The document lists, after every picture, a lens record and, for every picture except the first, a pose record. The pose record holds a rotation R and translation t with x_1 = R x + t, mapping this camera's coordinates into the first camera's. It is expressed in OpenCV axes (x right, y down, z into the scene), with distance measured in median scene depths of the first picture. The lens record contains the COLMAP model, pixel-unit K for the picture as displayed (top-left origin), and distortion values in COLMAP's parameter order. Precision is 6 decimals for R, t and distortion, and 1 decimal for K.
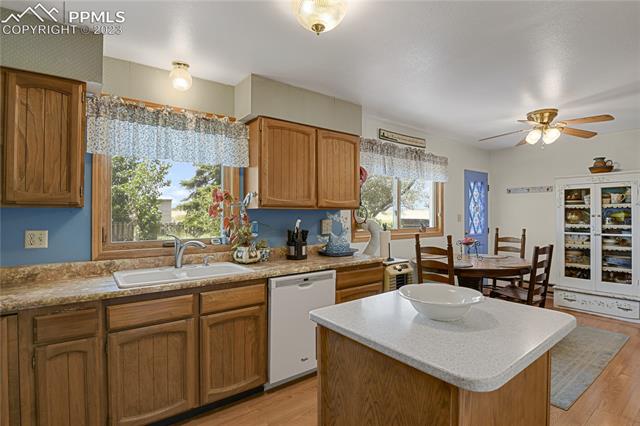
lens RADIAL K [[328.9, 0, 320.3], [0, 328.9, 213.7], [0, 0, 1]] dist [-0.022807, -0.001011]
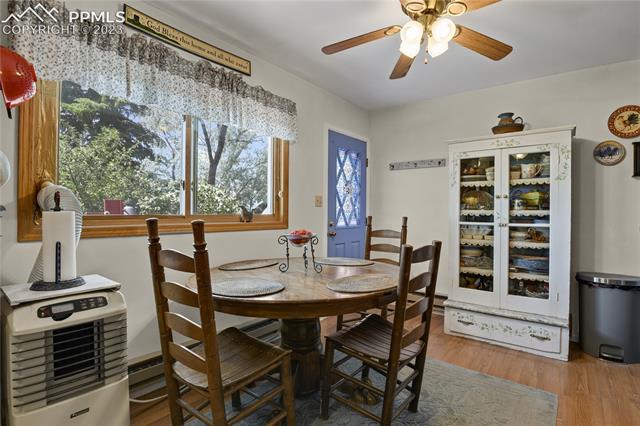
lens RADIAL K [[328.9, 0, 319.4], [0, 328.9, 214.1], [0, 0, 1]] dist [-0.022807, -0.001011]
pose [[0.970464, 0.006396, 0.241159, 0.315678], [-0.009054, 0.999910, 0.009915, 0.038066], [-0.241074, -0.011806, 0.970435, 0.424032]]
